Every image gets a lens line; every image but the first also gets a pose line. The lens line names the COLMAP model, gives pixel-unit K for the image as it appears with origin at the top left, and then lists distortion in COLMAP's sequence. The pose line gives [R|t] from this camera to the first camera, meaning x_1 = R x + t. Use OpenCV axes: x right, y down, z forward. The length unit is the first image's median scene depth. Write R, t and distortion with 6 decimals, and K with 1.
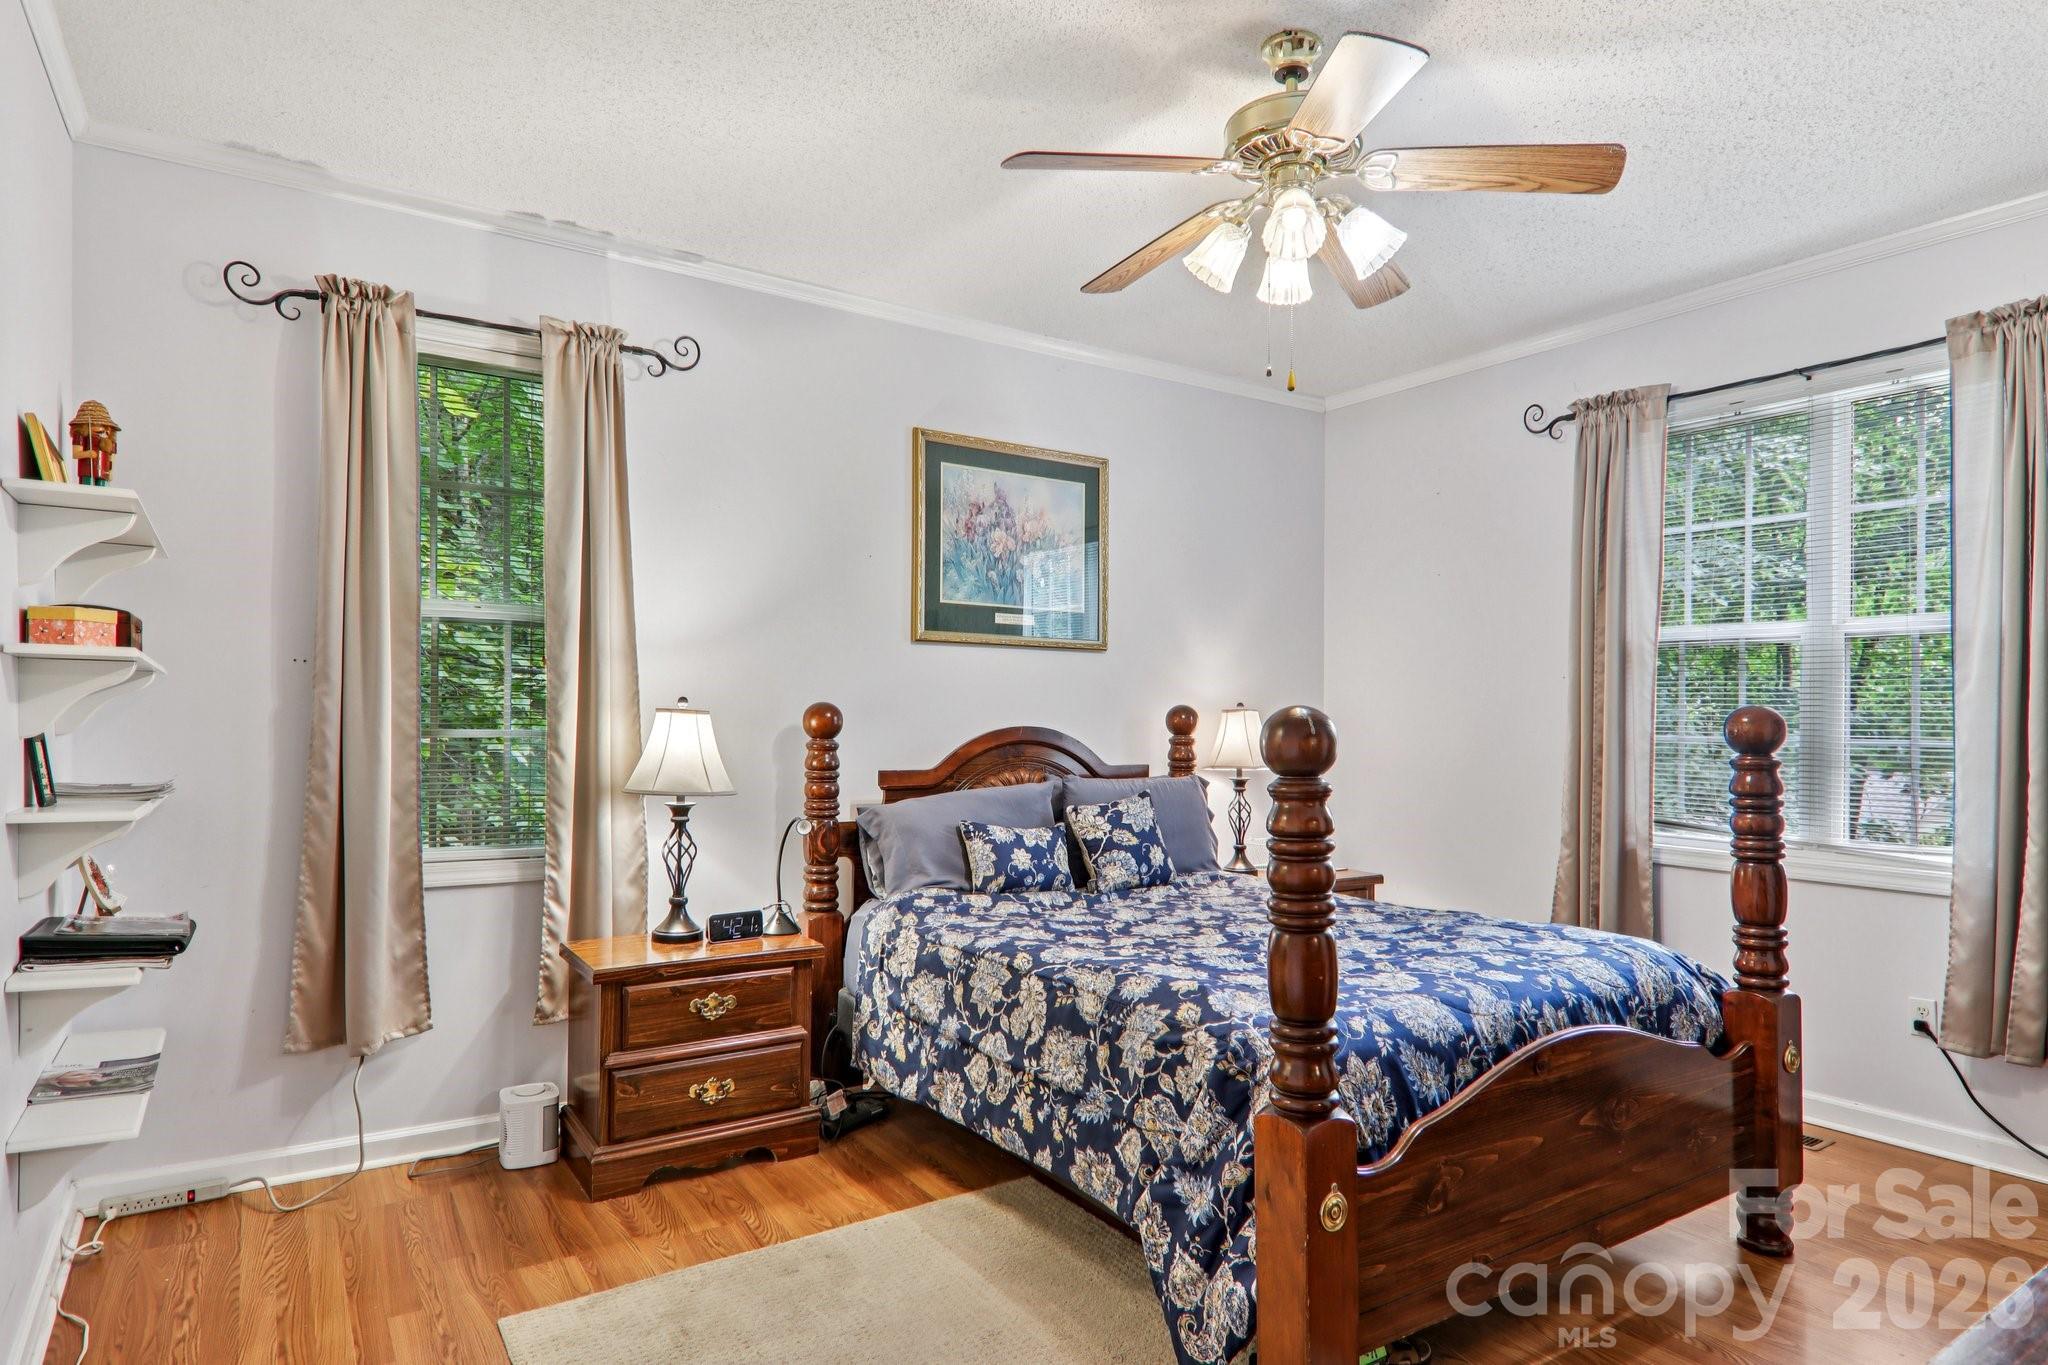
lens RADIAL K [[1187.0, 0, 1025.2], [0, 1187.0, 687.9], [0, 0, 1]] dist [0.012141, -0.022465]
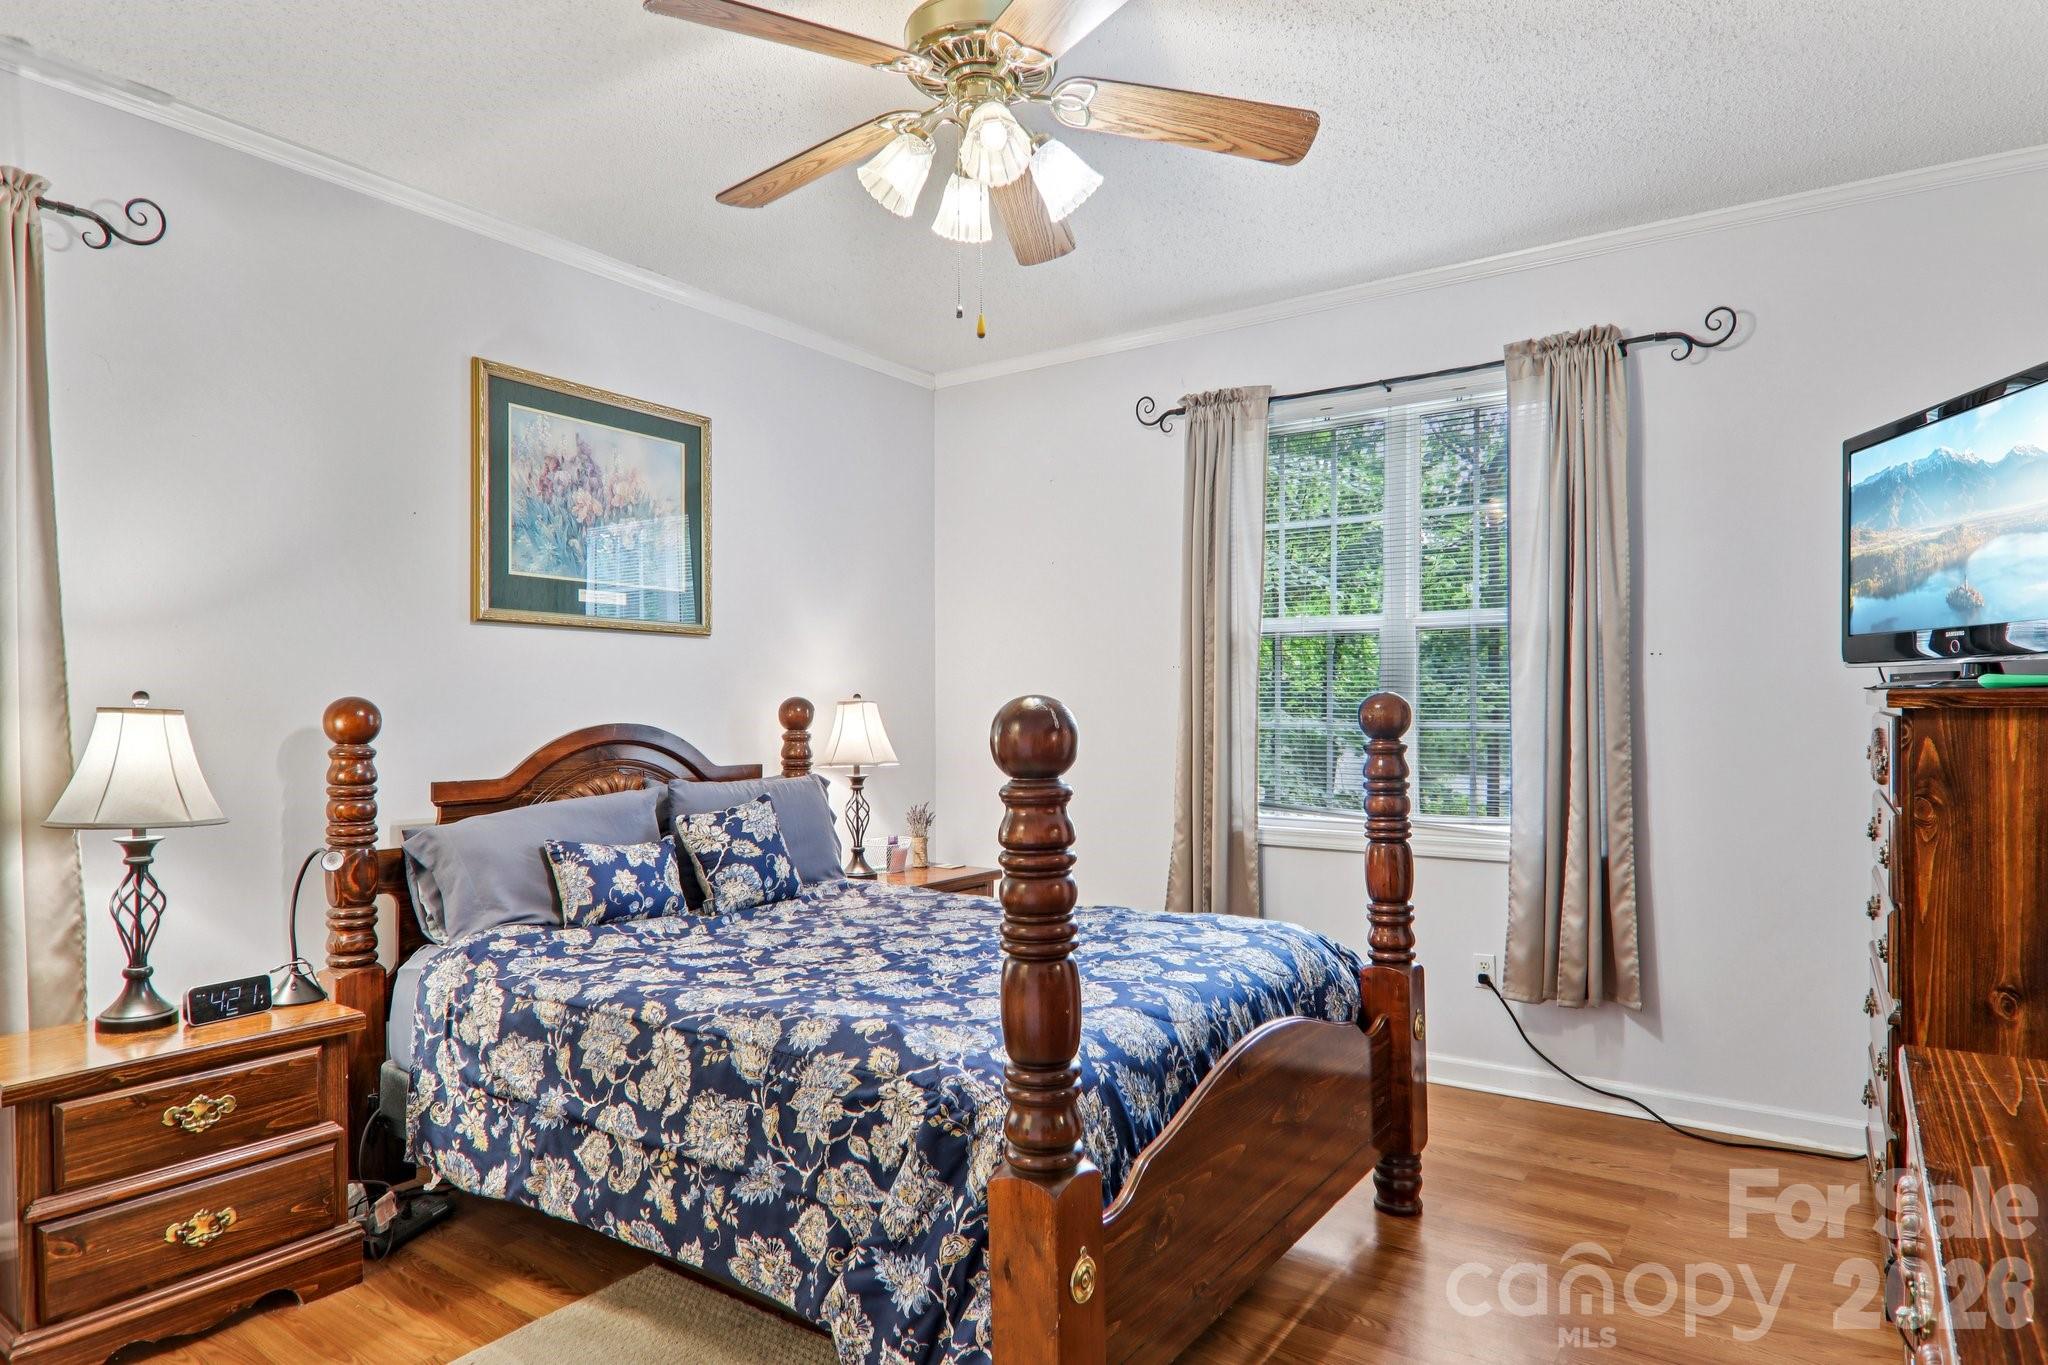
lens RADIAL K [[1187.0, 0, 1035.4], [0, 1187.0, 698.0], [0, 0, 1]] dist [0.012141, -0.022465]
pose [[0.926964, -0.009073, 0.375041, -0.056937], [0.003402, 0.999870, 0.015779, 0.002089], [-0.375136, -0.013351, 0.926874, 0.132784]]
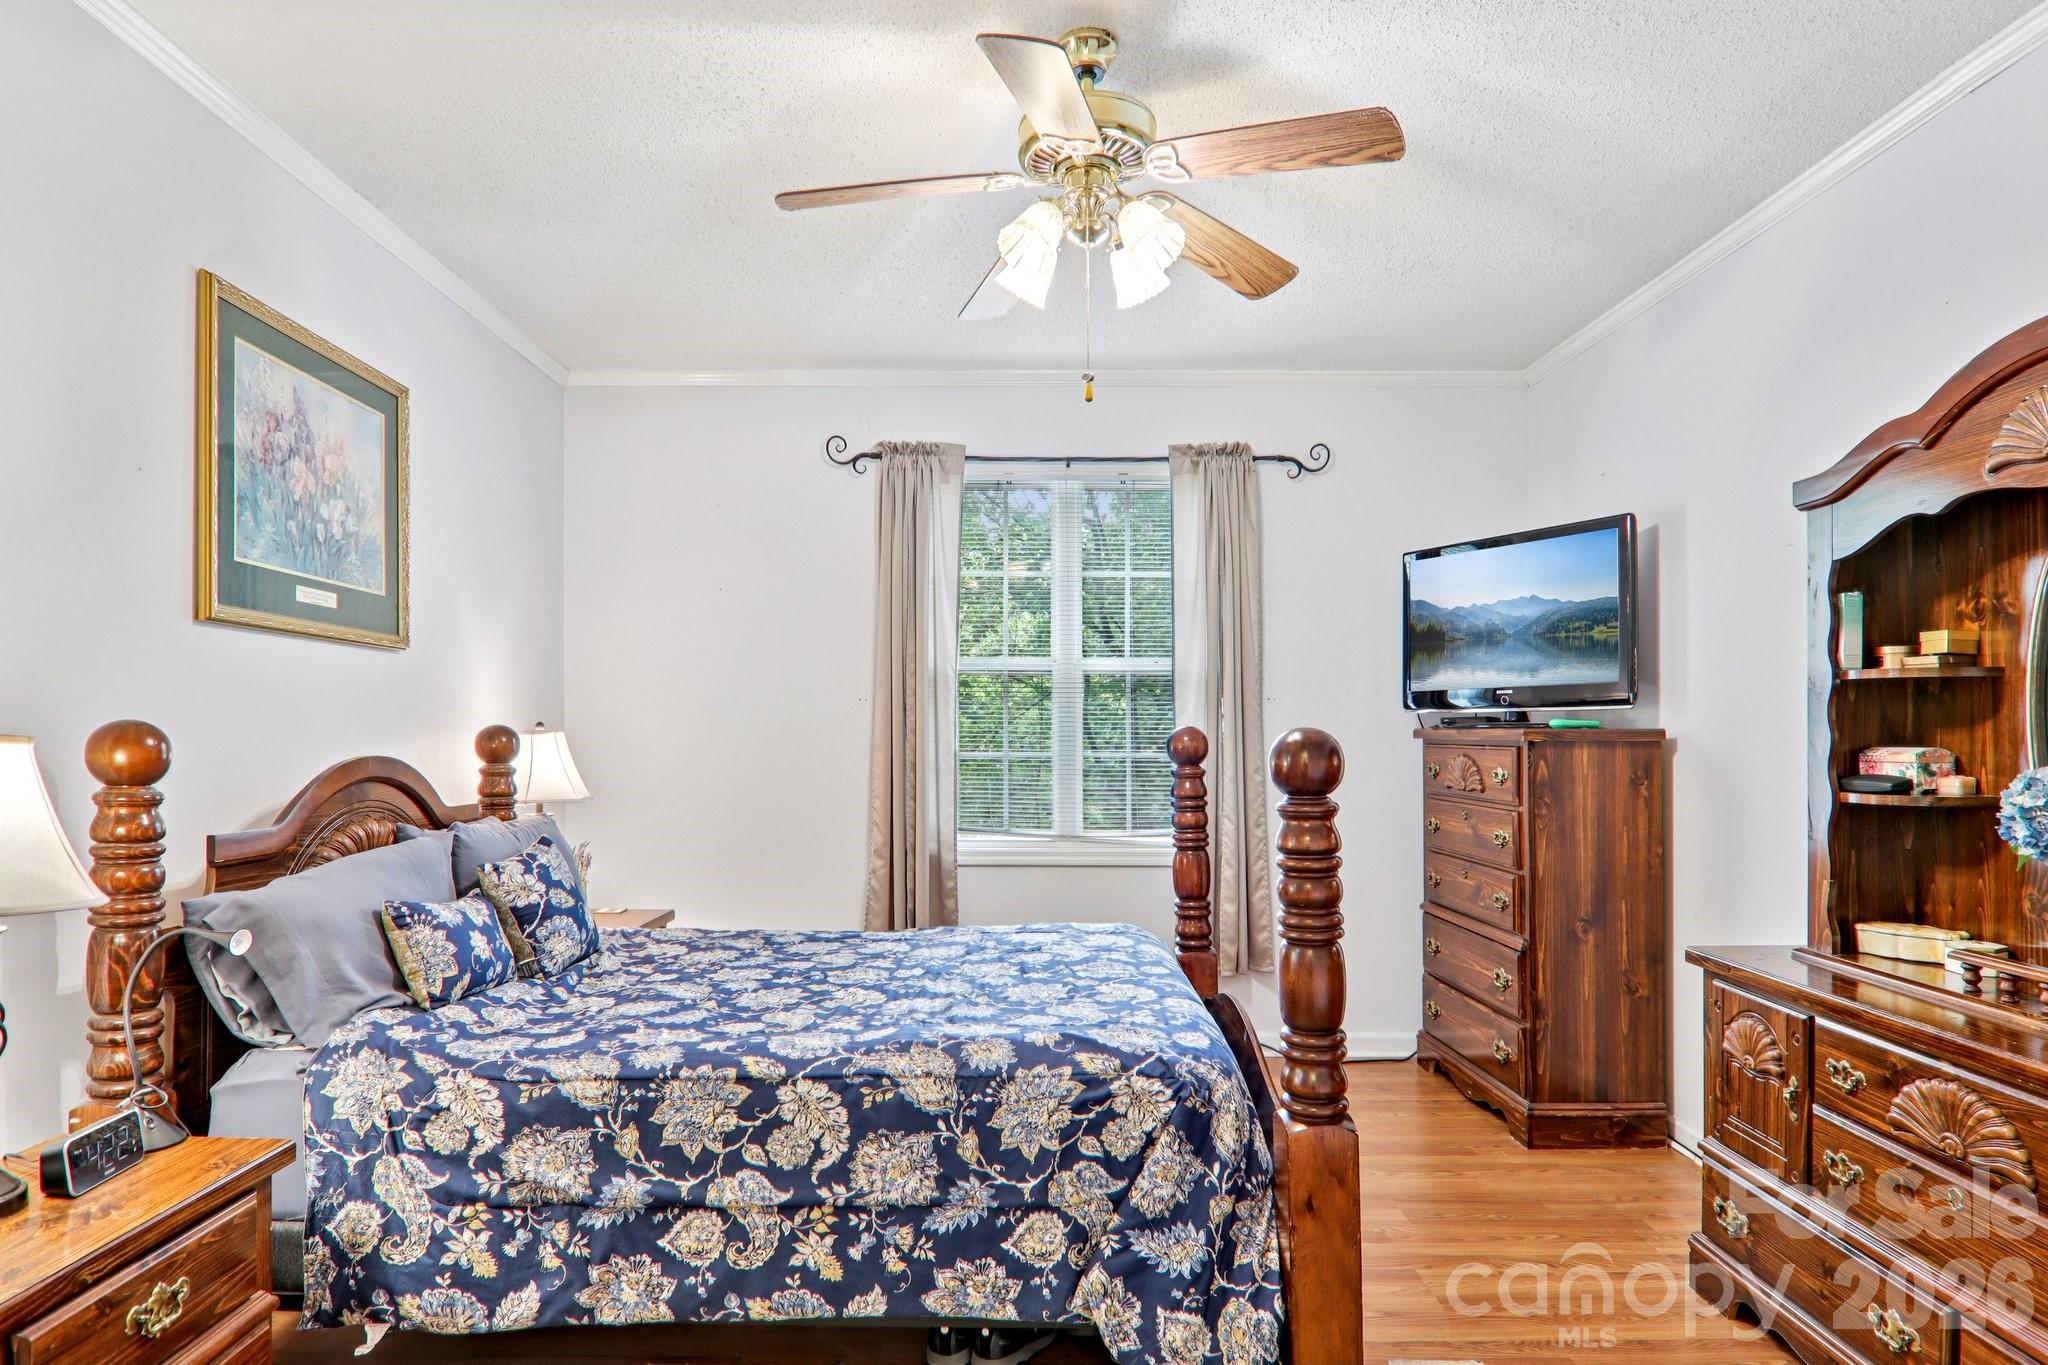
lens RADIAL K [[1187.0, 0, 1036.0], [0, 1187.0, 720.9], [0, 0, 1]] dist [0.012141, -0.022465]
pose [[0.542328, 0.003867, 0.840158, -0.488115], [-0.013932, 0.999893, 0.004391, 0.004742], [-0.840051, -0.014086, 0.542324, 0.404882]]
